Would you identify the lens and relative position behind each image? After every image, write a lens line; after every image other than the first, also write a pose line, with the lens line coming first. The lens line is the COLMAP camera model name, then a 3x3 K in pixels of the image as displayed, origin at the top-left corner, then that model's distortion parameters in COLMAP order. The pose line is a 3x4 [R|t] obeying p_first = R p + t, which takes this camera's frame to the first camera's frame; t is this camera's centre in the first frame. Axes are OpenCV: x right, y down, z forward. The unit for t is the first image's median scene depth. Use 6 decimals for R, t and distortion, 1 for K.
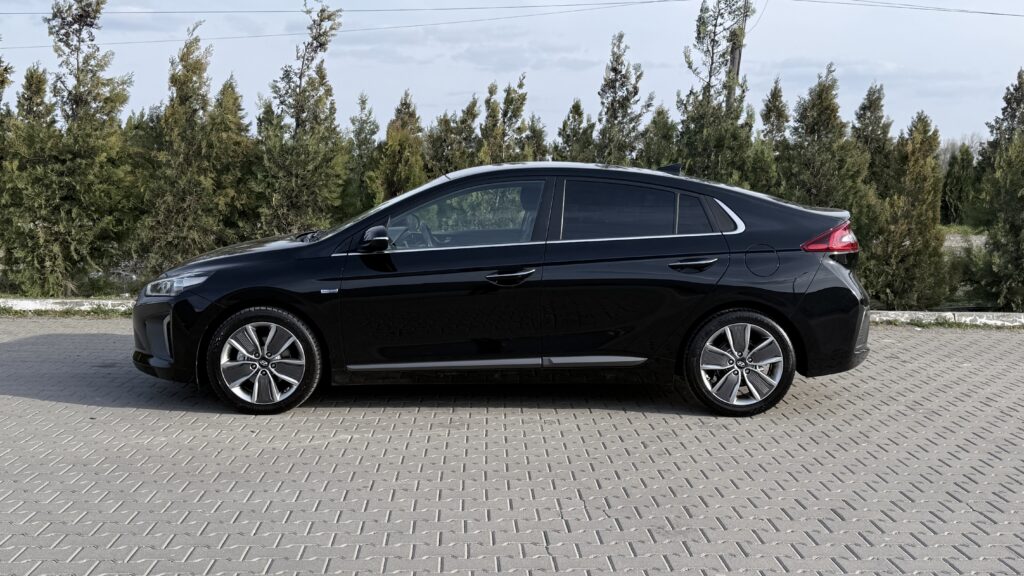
lens RADIAL K [[1105.8, 0, 509.6], [0, 1105.8, 302.9], [0, 0, 1]] dist [0.052404, 0.000000]
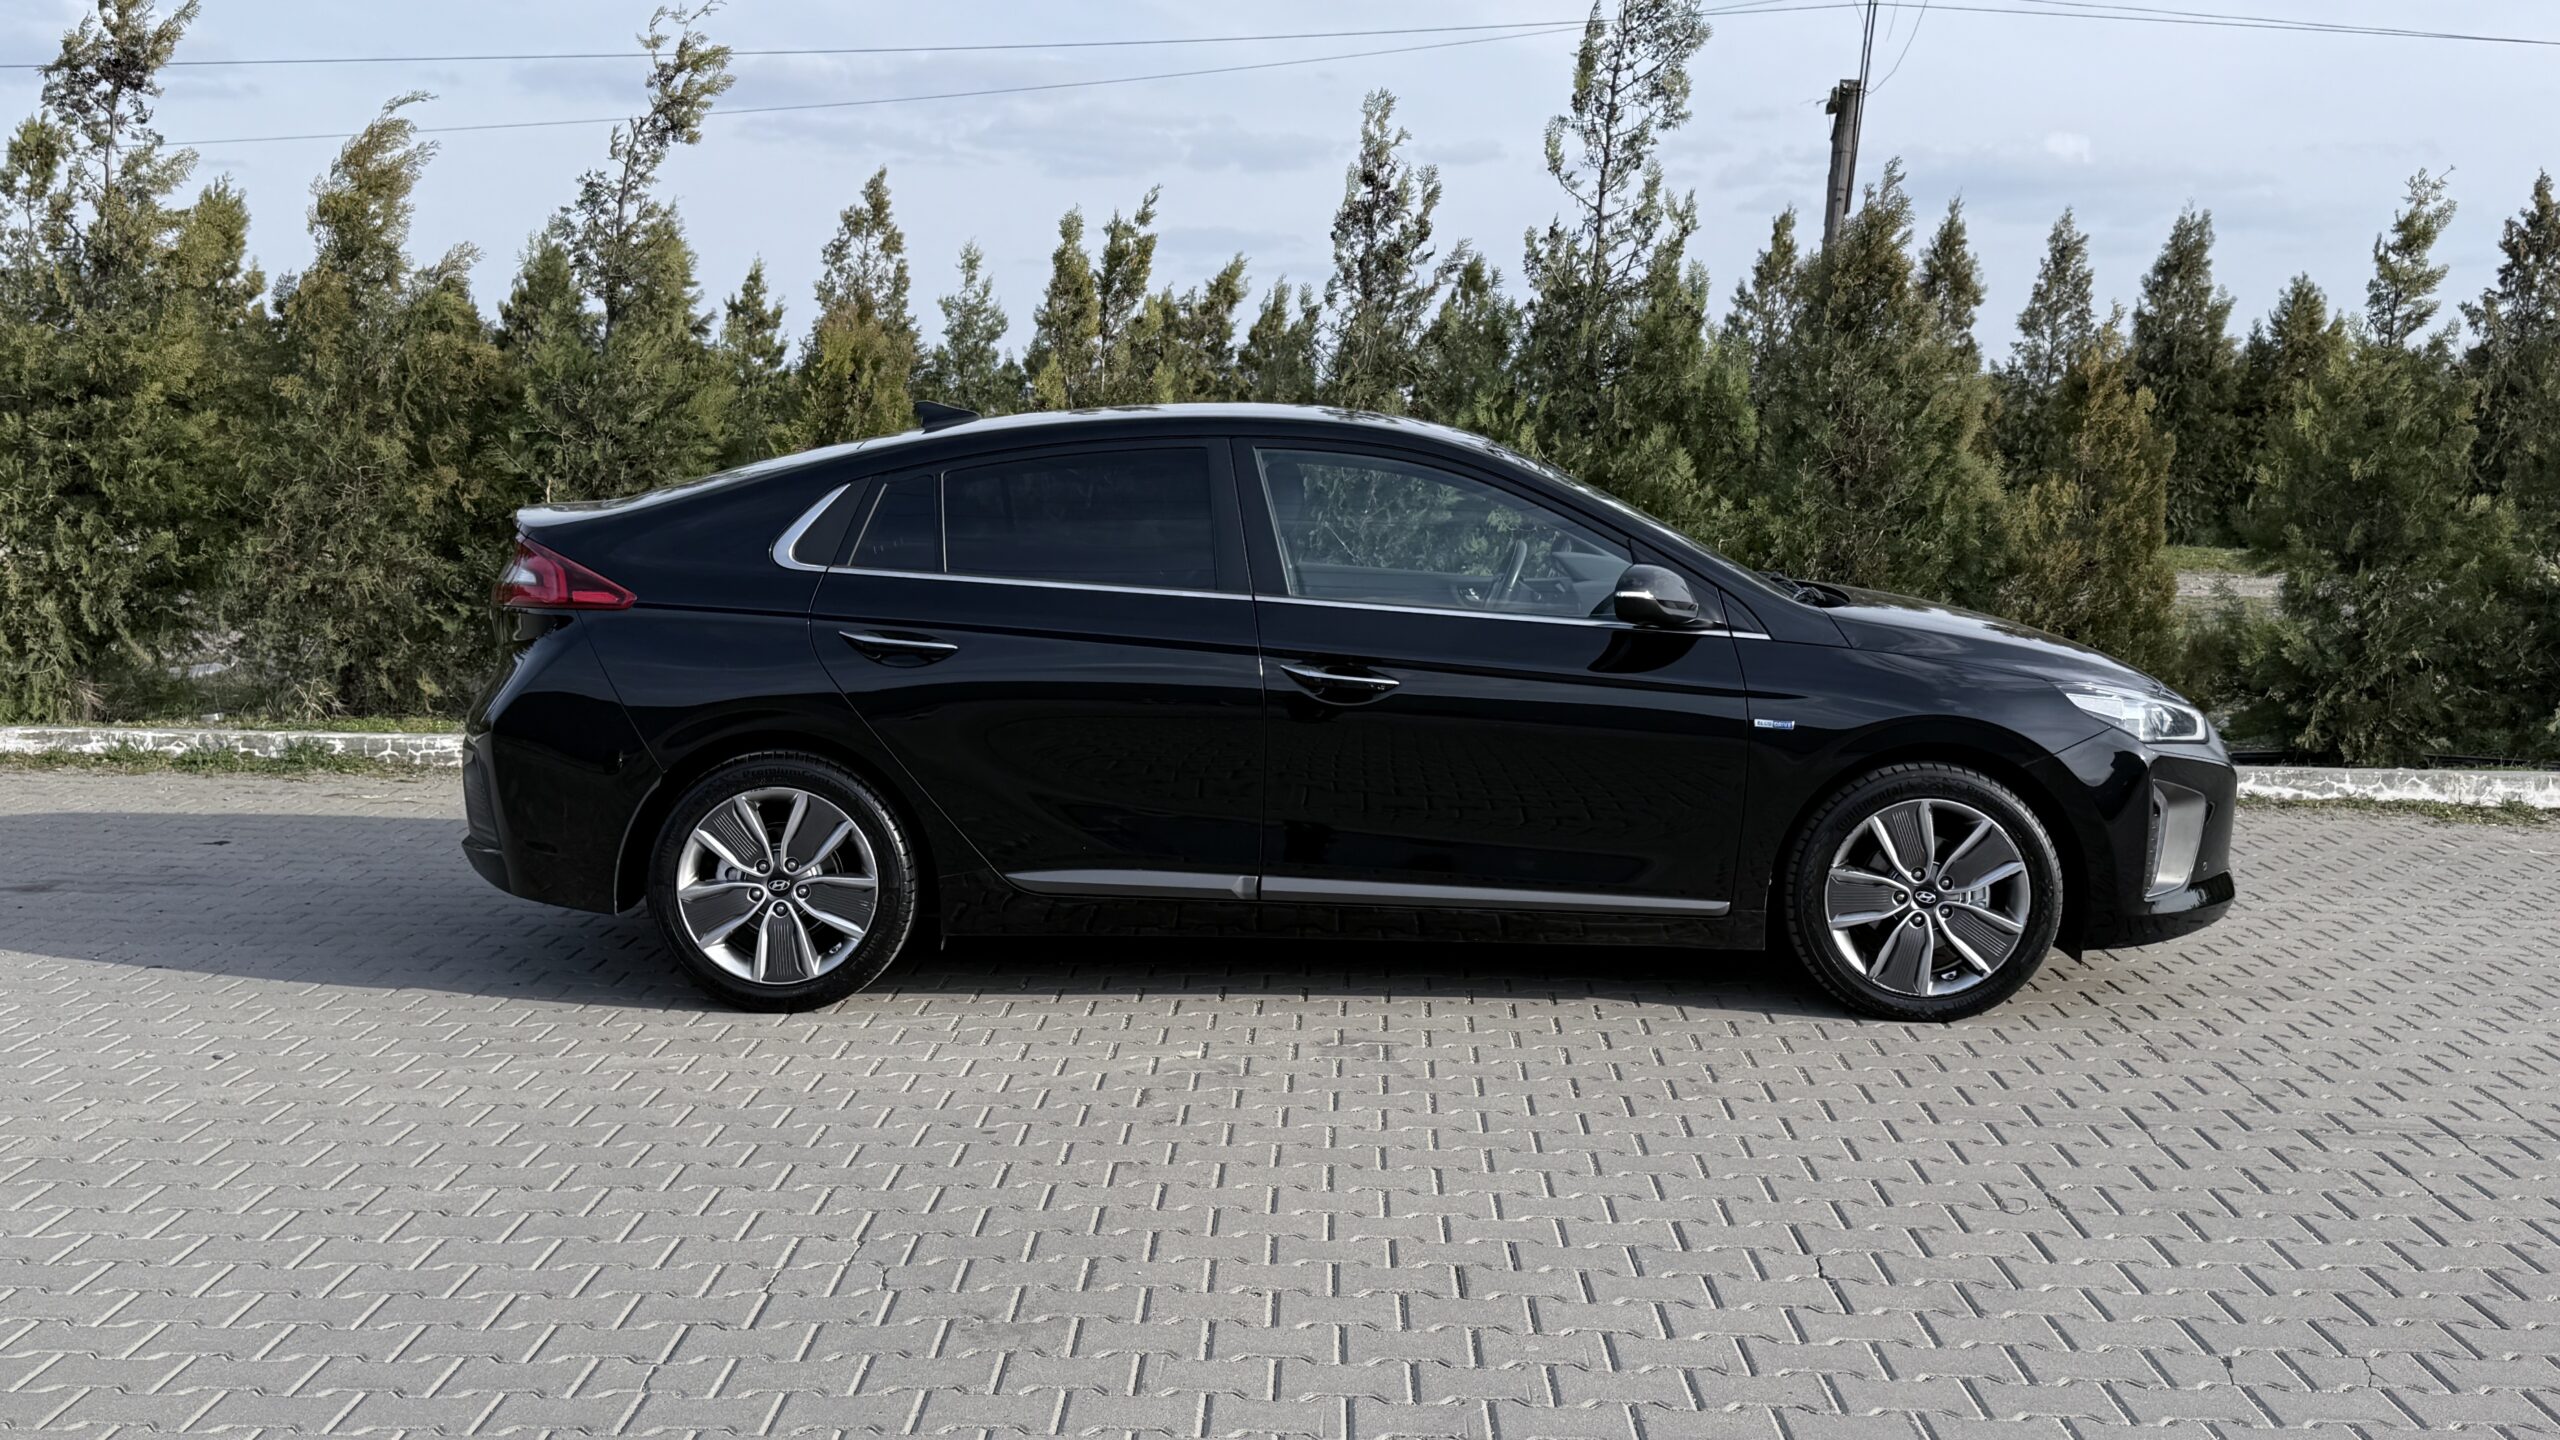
lens RADIAL K [[2665.2, 0, 1297.3], [0, 2665.2, 732.9], [0, 0, 1]] dist [0.031263, 0.000000]
pose [[0.998602, 0.003092, -0.052766, 0.121163], [-0.003334, 0.999984, -0.004508, 0.001767], [0.052751, 0.004678, 0.998597, 0.002636]]
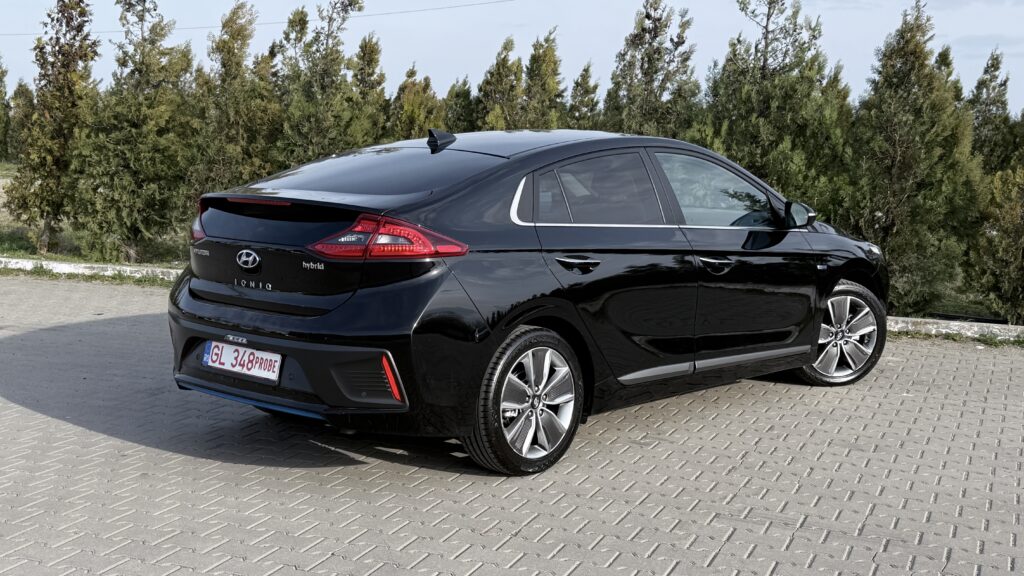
lens RADIAL K [[1260.8, 0, 506.3], [0, 1260.8, 290.0], [0, 0, 1]] dist [0.109687, 0.000000]
pose [[0.907428, 0.046230, -0.417657, 0.405017], [-0.046248, 0.998879, 0.010083, -0.008230], [0.417655, 0.010166, 0.908549, 0.083330]]
